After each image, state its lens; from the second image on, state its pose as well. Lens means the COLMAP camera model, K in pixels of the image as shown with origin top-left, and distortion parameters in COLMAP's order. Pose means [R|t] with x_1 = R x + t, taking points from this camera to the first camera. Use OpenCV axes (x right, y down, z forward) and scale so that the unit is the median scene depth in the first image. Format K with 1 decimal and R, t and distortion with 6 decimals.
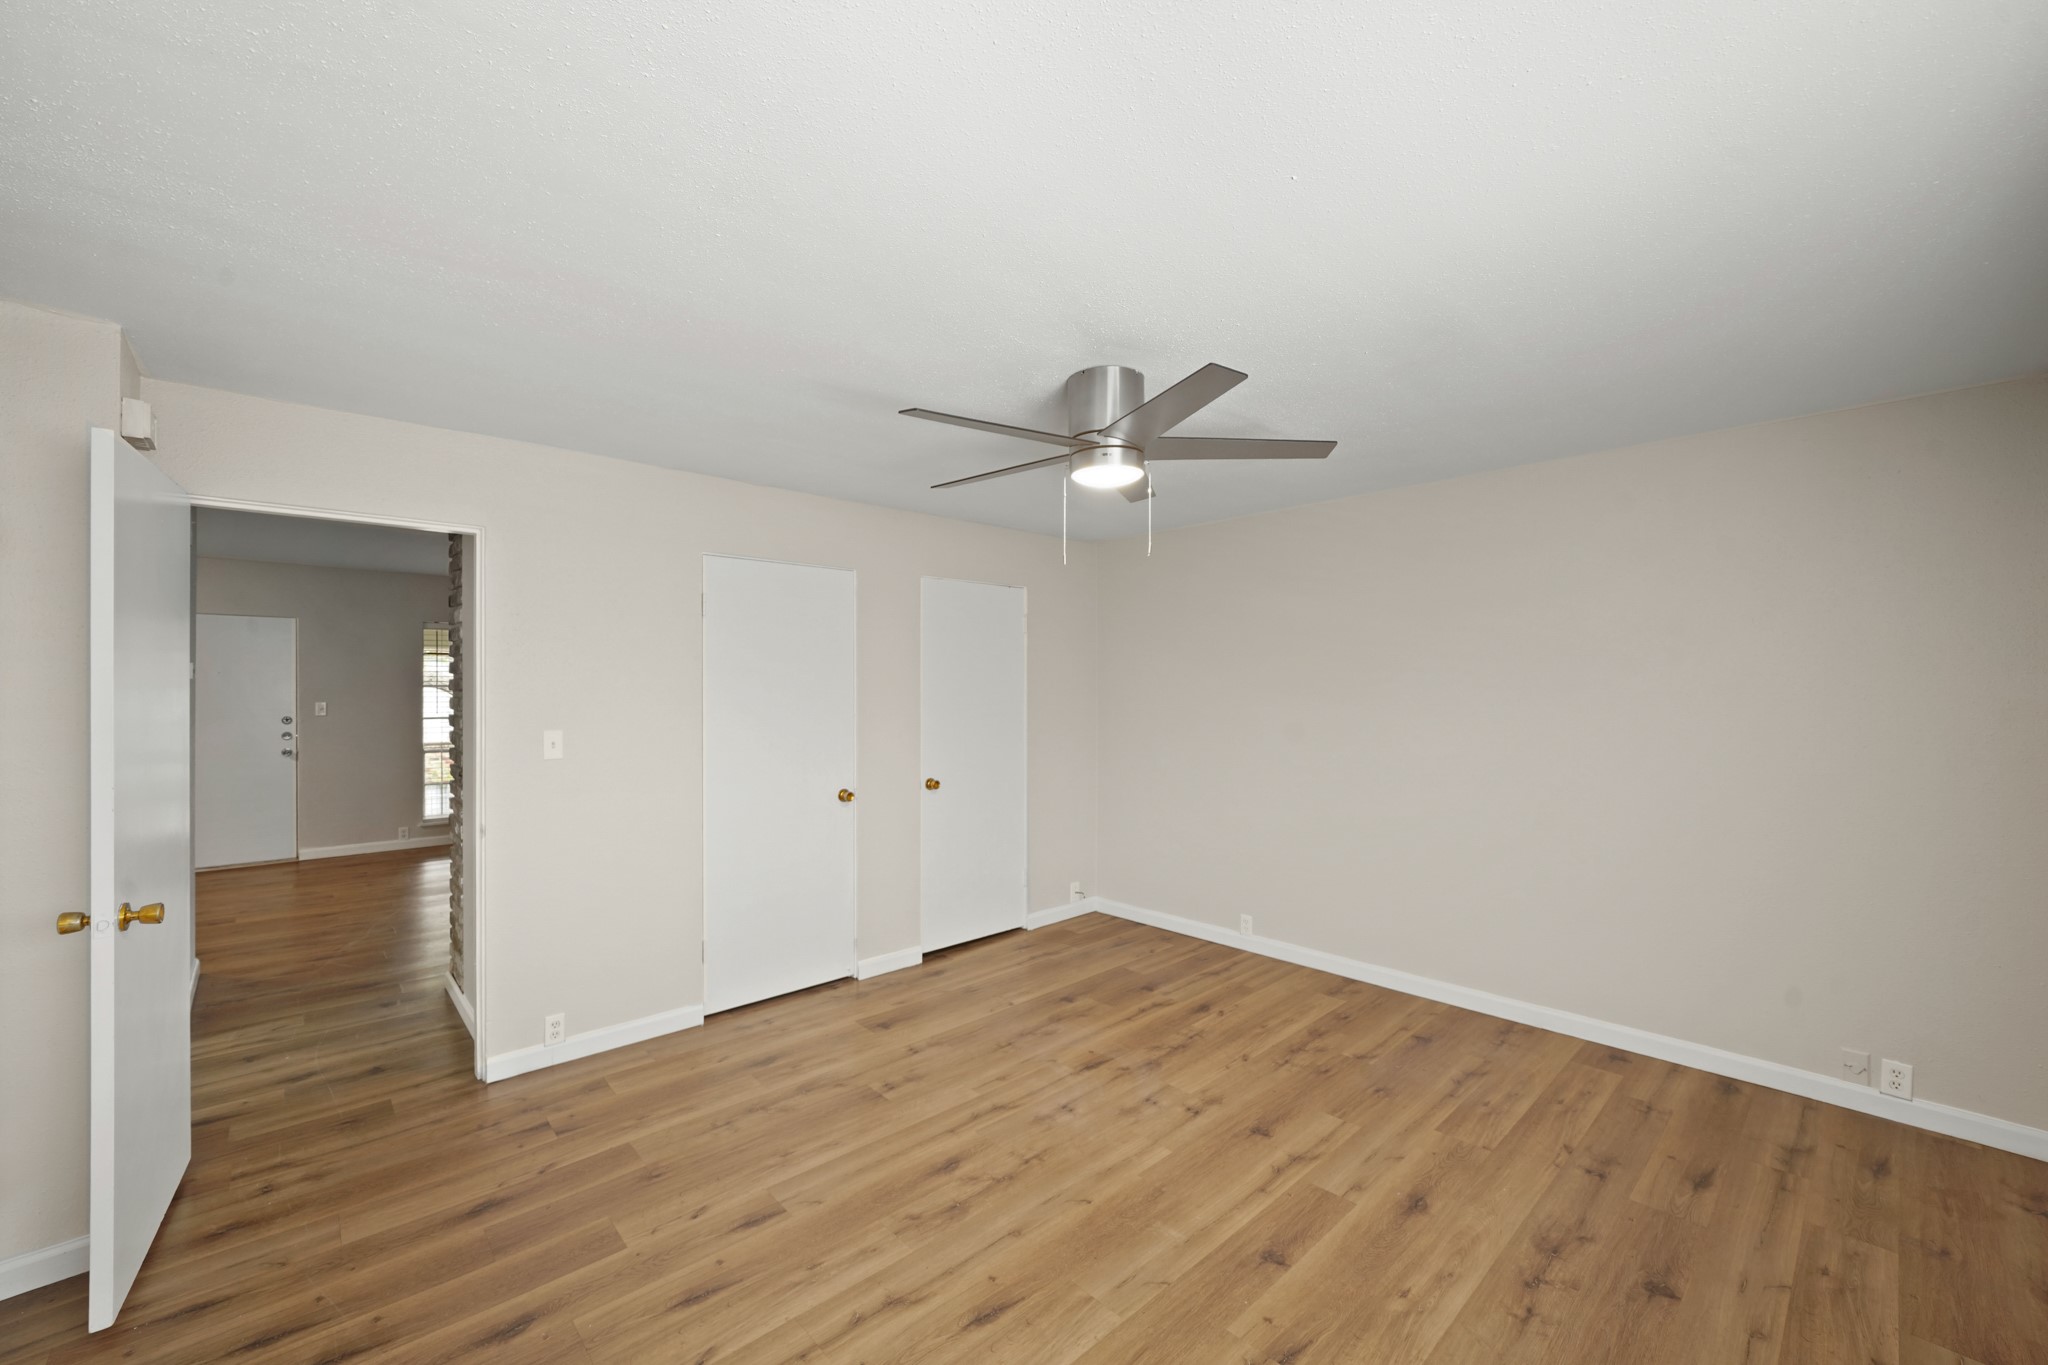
lens RADIAL K [[776.7, 0, 1027.1], [0, 776.7, 681.9], [0, 0, 1]] dist [-0.017953, 0.002073]
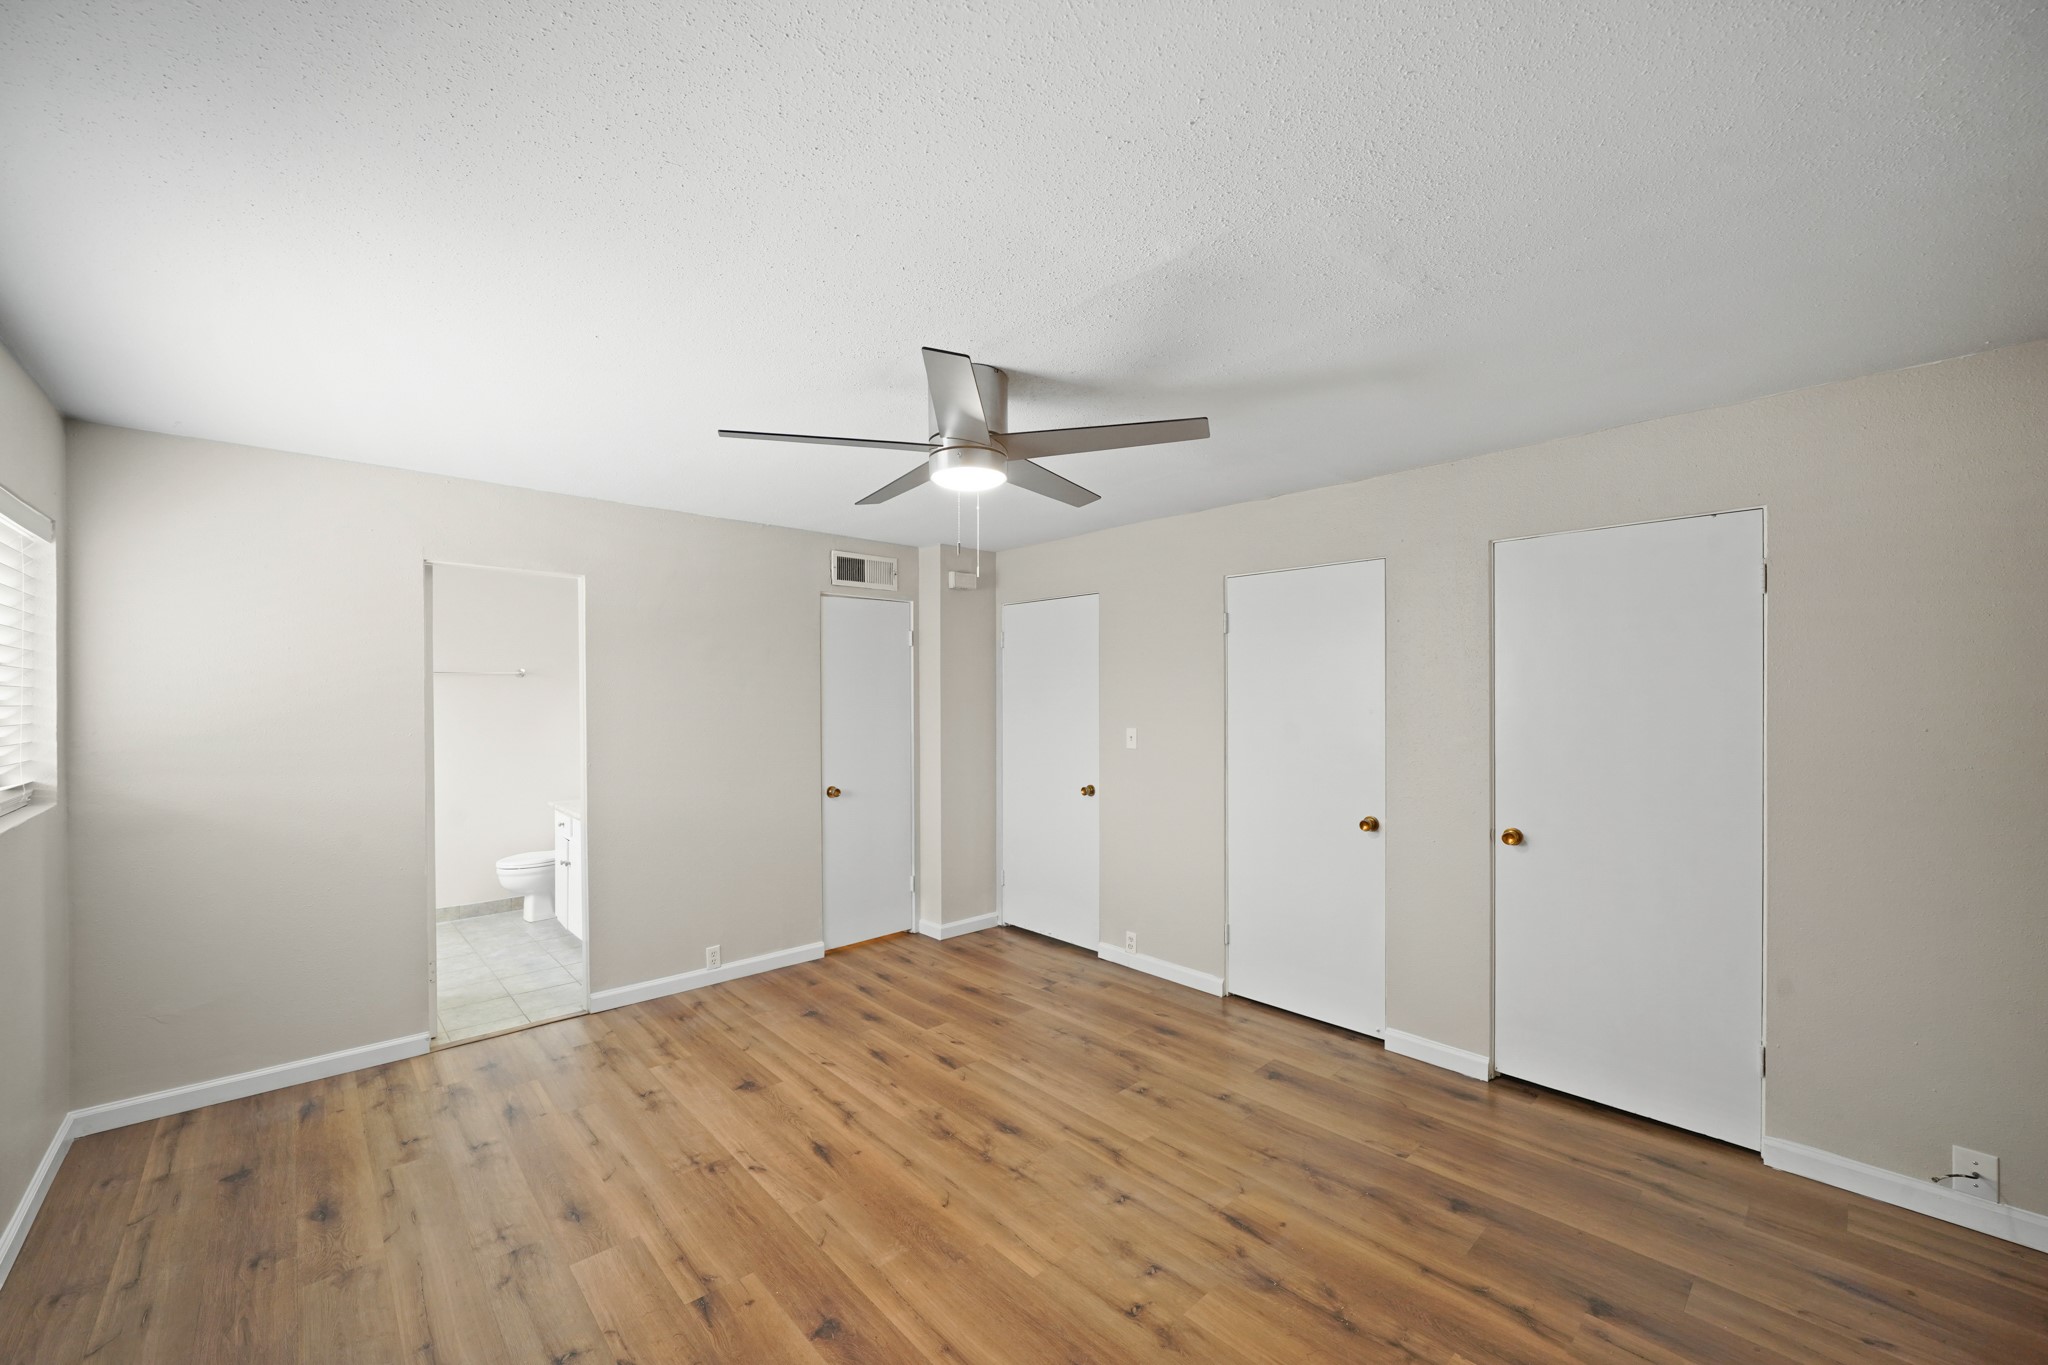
lens RADIAL K [[776.7, 0, 1027.1], [0, 776.7, 681.9], [0, 0, 1]] dist [-0.017953, 0.002073]
pose [[0.039404, -0.013726, -0.999129, 0.886443], [0.005107, 0.999895, -0.013536, -0.002465], [0.999210, -0.004569, 0.039470, 0.854620]]
